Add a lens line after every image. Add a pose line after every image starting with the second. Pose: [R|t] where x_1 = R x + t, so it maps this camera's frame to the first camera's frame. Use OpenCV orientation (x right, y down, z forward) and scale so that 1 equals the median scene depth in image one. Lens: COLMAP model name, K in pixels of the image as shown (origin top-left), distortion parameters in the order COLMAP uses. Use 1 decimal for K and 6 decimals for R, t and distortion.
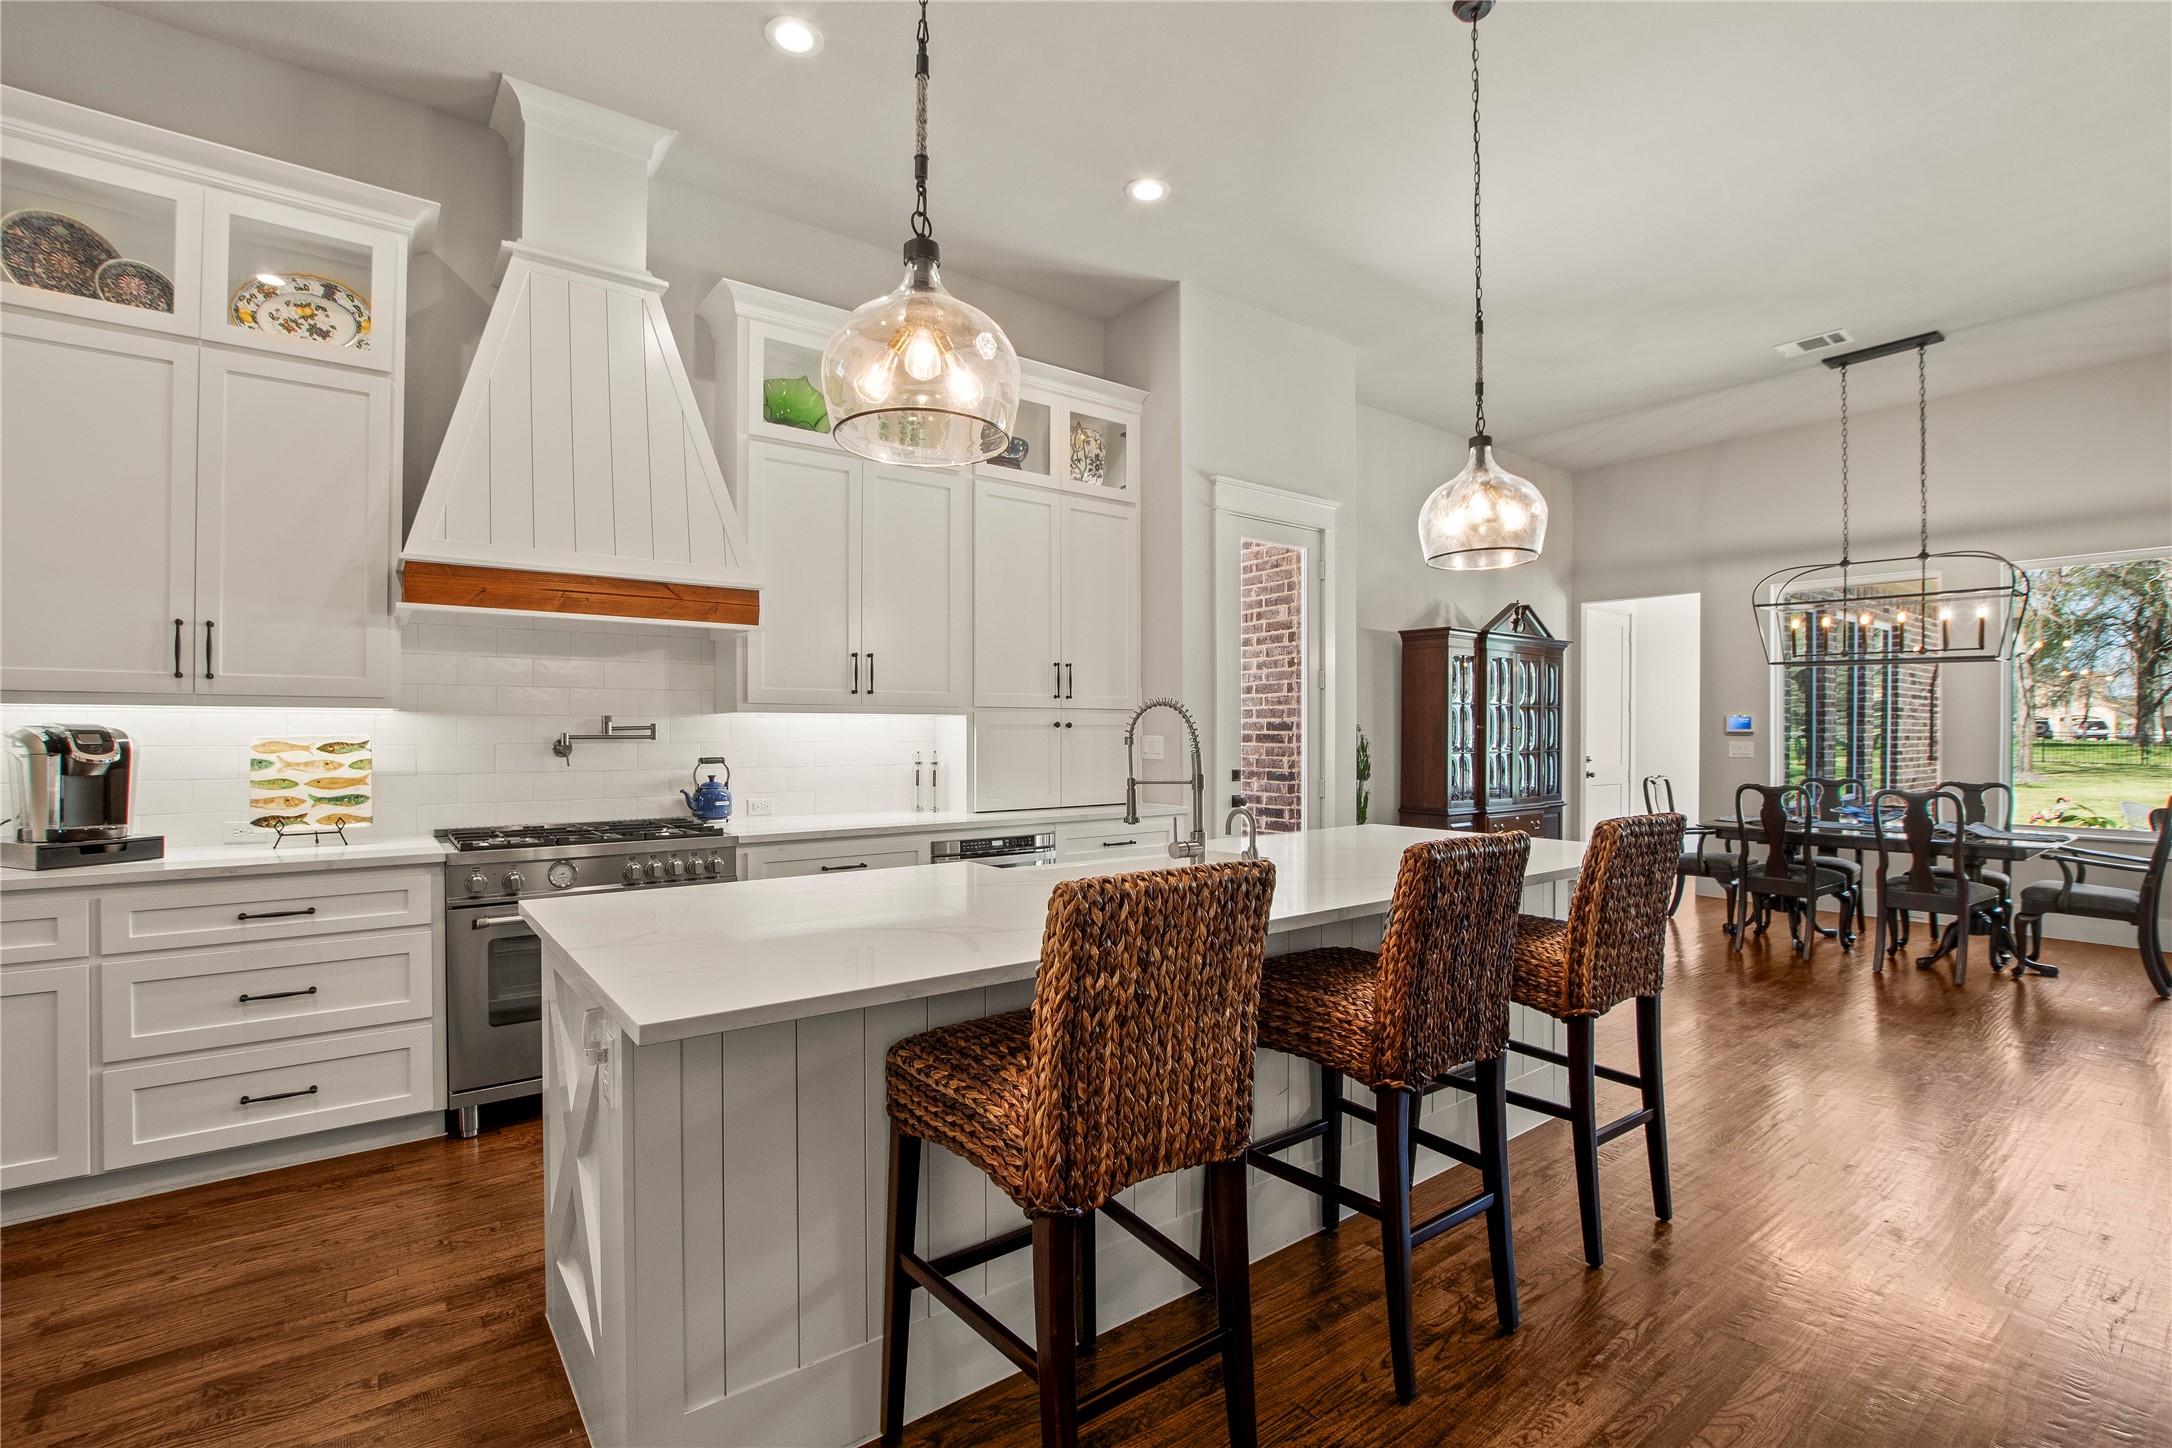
lens RADIAL K [[961.5, 0, 1086.0], [0, 961.5, 724.0], [0, 0, 1]] dist [-0.027163, 0.000618]
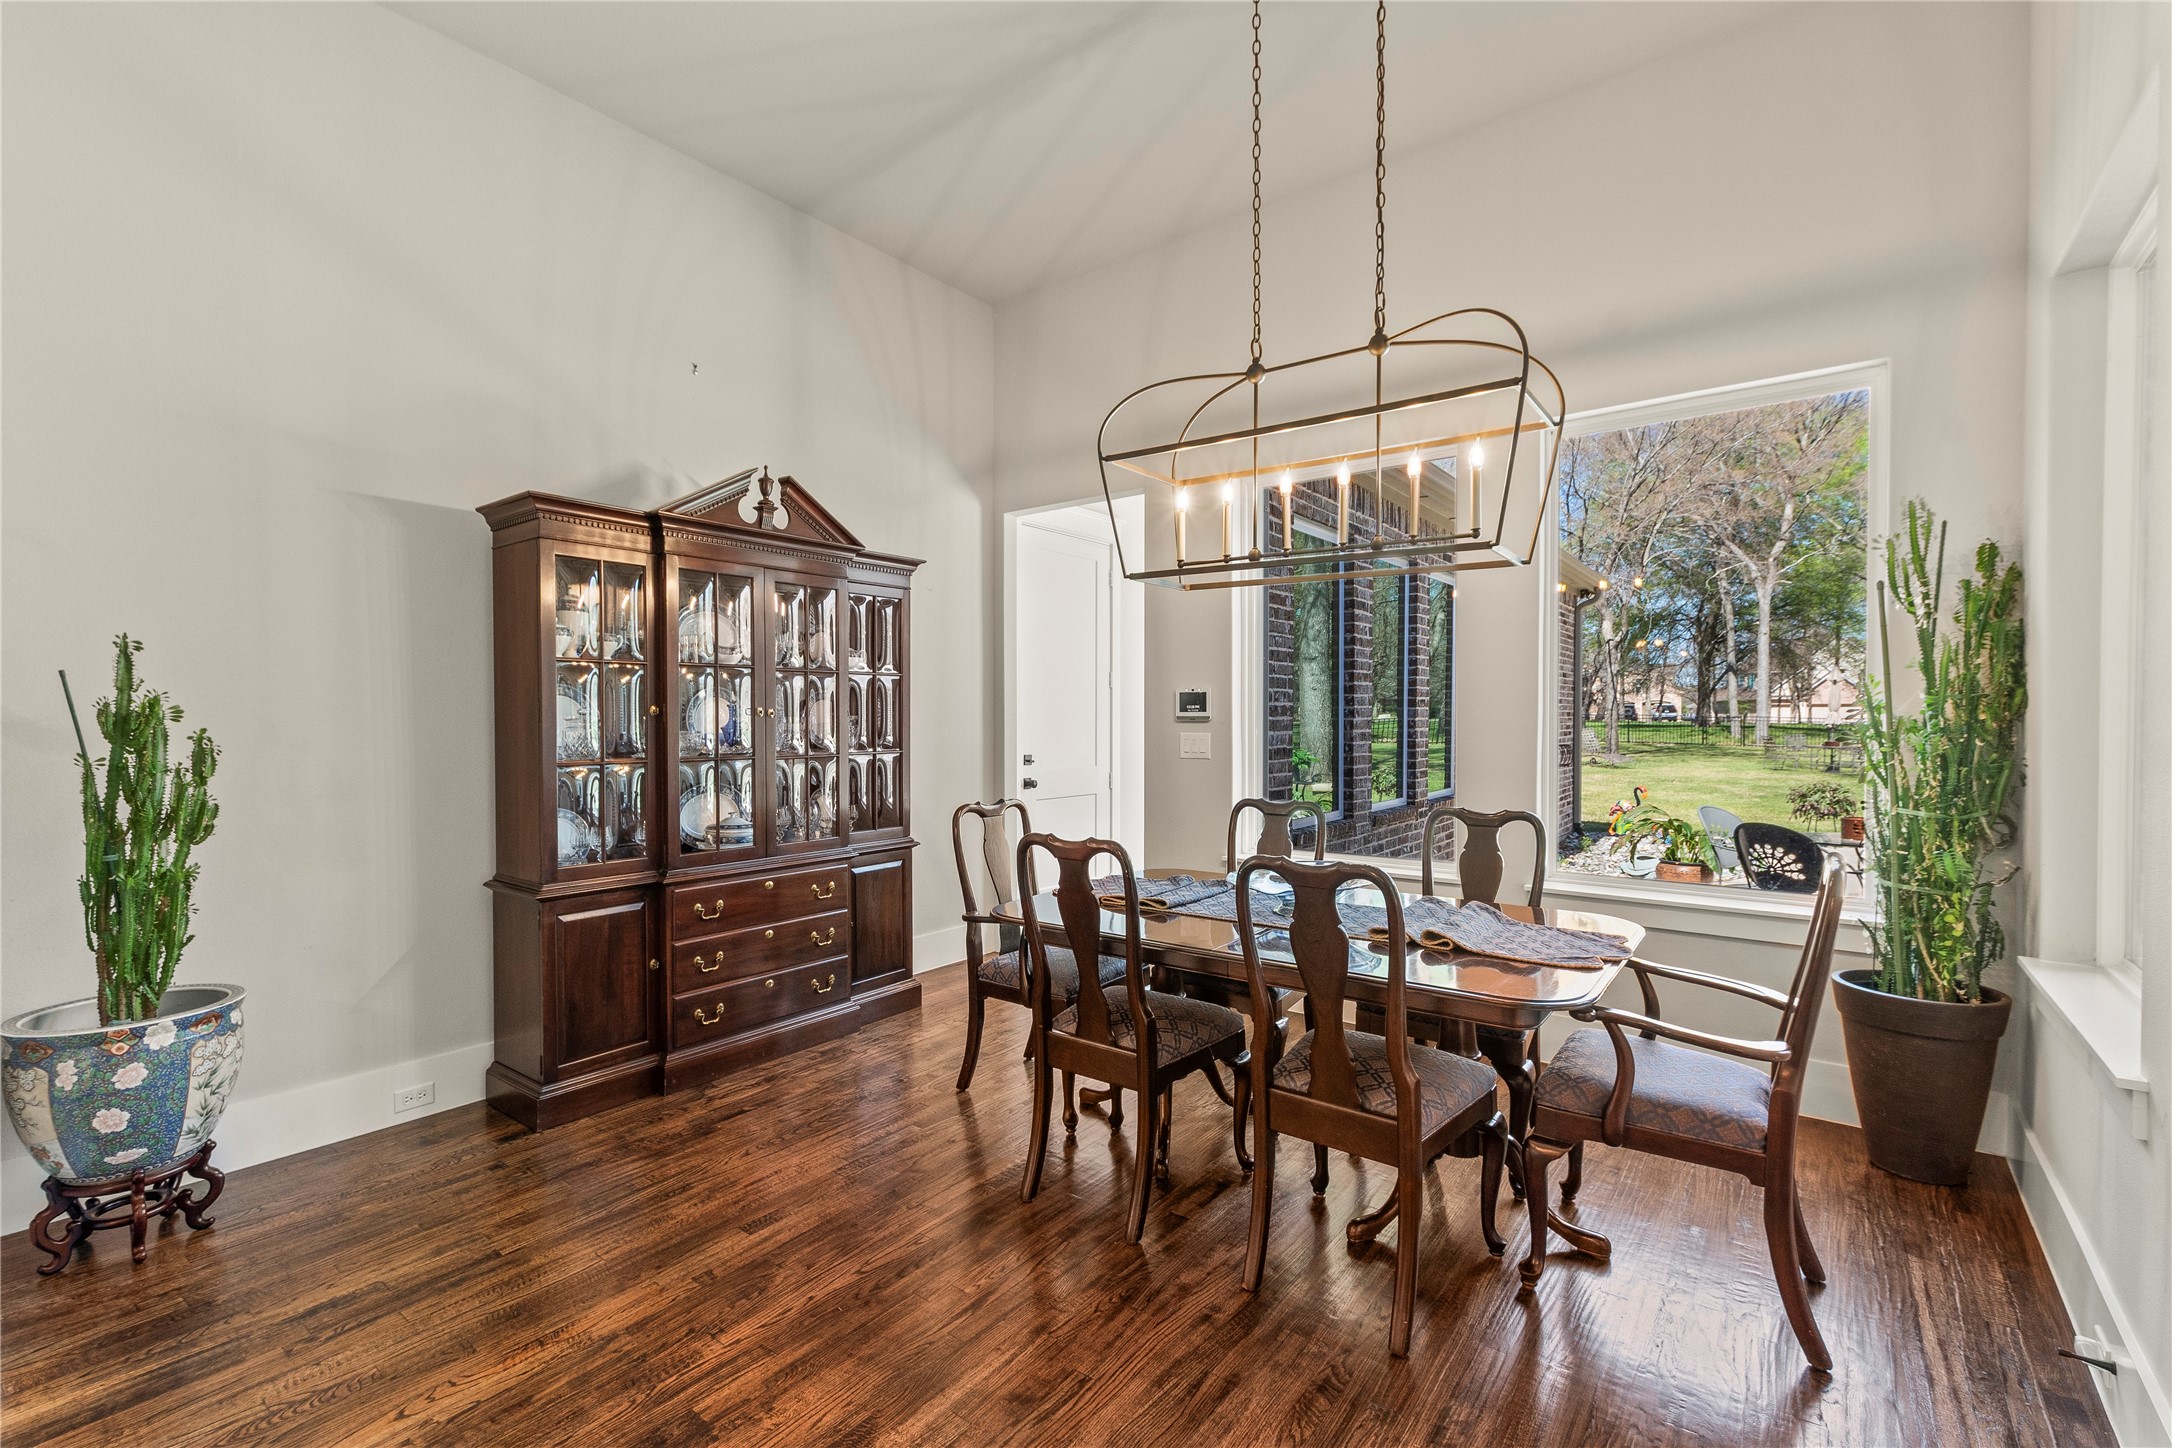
lens RADIAL K [[961.5, 0, 1086.0], [0, 961.5, 724.0], [0, 0, 1]] dist [-0.027163, 0.000618]
pose [[0.961731, -0.004329, 0.273962, 0.812840], [-0.000310, 0.999857, 0.016887, 0.005278], [-0.273996, -0.016325, 0.961592, 0.760678]]
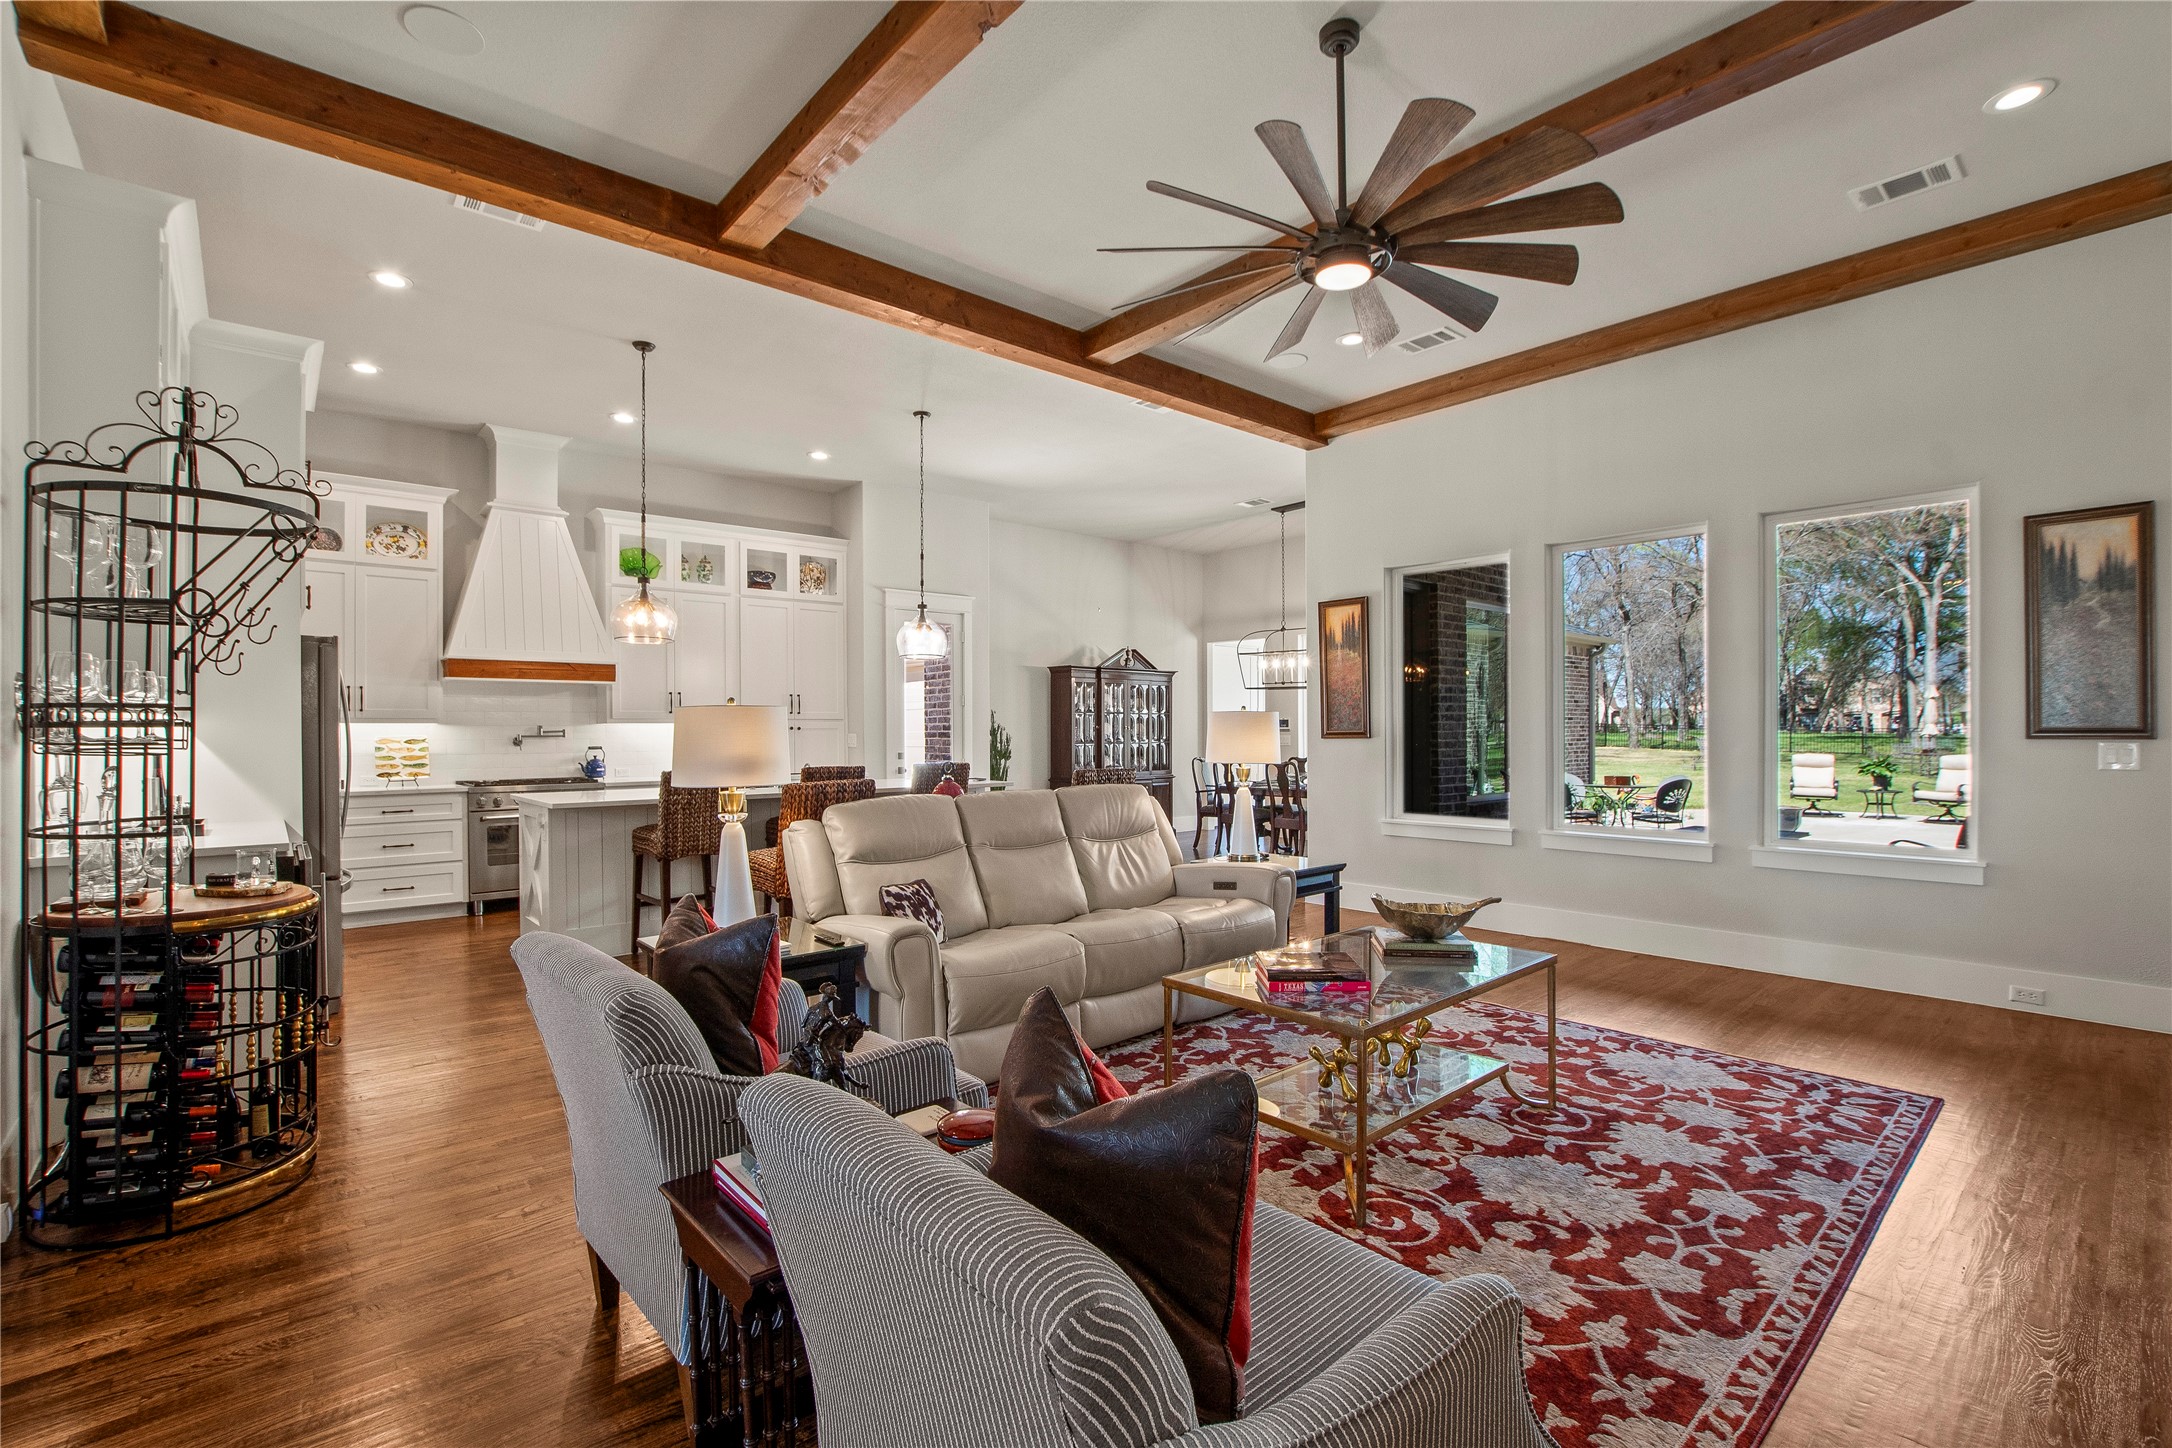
lens RADIAL K [[945.4, 0, 1067.4], [0, 945.4, 722.9], [0, 0, 1]] dist [-0.023723, 0.000019]
pose [[0.998471, -0.006116, 0.054945, 0.454400], [0.006107, 0.999981, 0.000337, -0.007503], [-0.054946, -0.000001, 0.998489, -0.941835]]
